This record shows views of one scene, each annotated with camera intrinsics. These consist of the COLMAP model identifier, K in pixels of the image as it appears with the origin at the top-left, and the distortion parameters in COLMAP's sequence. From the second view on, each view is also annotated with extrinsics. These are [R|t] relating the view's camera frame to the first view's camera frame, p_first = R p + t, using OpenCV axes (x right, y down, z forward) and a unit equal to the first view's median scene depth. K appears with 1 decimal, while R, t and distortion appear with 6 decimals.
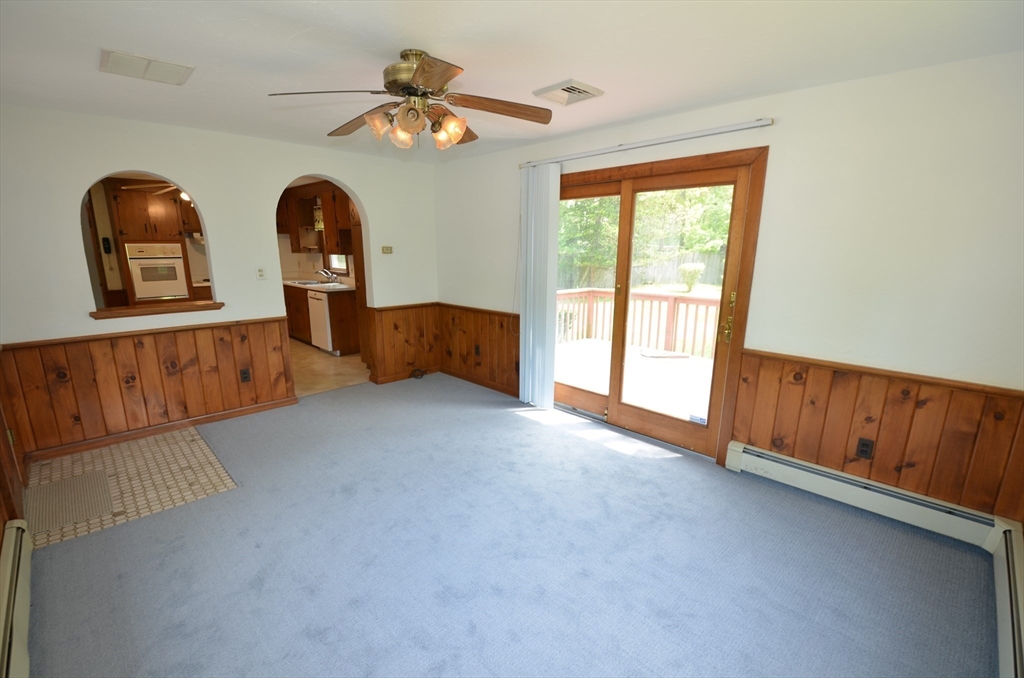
lens RADIAL K [[452.7, 0, 509.0], [0, 452.7, 343.0], [0, 0, 1]] dist [-0.011522, -0.000475]
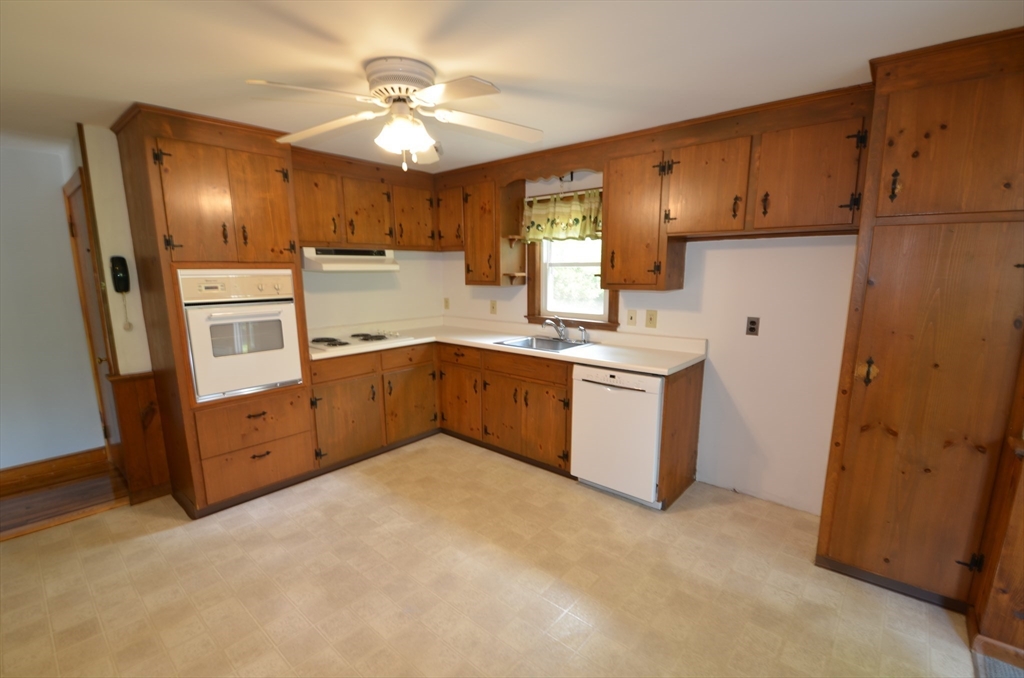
lens RADIAL K [[452.7, 0, 514.6], [0, 452.7, 345.8], [0, 0, 1]] dist [-0.011522, -0.000475]
pose [[0.996258, -0.020675, 0.083915, -0.553542], [0.024390, 0.998756, -0.043488, -0.119831], [-0.082911, 0.045372, 0.995524, 0.537952]]
